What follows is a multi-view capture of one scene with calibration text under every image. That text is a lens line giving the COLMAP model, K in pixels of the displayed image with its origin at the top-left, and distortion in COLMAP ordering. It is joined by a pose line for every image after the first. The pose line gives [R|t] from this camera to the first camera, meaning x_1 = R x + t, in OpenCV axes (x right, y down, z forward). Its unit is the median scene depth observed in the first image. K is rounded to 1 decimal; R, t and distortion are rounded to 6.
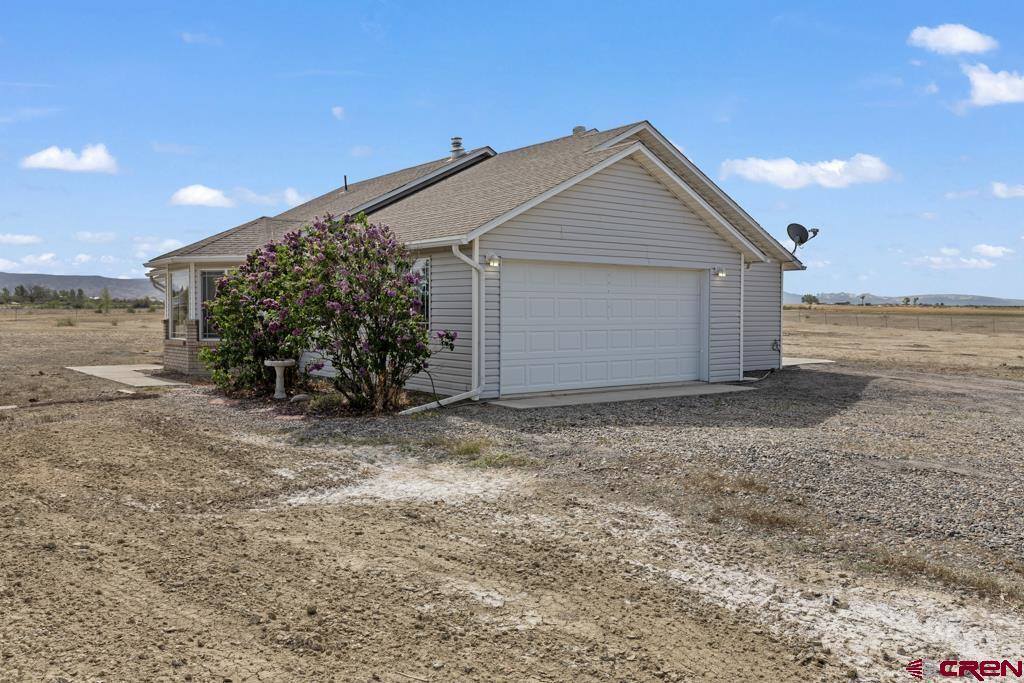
lens RADIAL K [[840.3, 0, 512.0], [0, 840.3, 341.5], [0, 0, 1]] dist [0.002393, 0.001181]
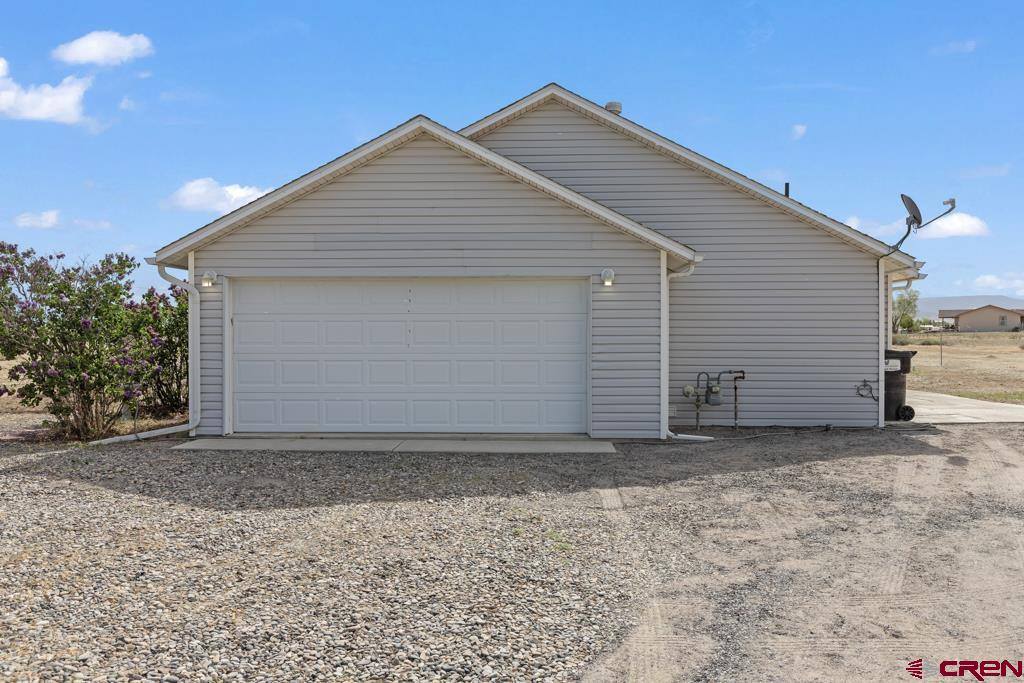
lens RADIAL K [[840.3, 0, 512.0], [0, 840.3, 341.5], [0, 0, 1]] dist [0.002393, 0.001181]
pose [[0.767504, 0.004306, -0.641030, 0.635956], [-0.019855, 0.999657, -0.017058, -0.018028], [0.640737, 0.025820, 0.767326, 0.417979]]
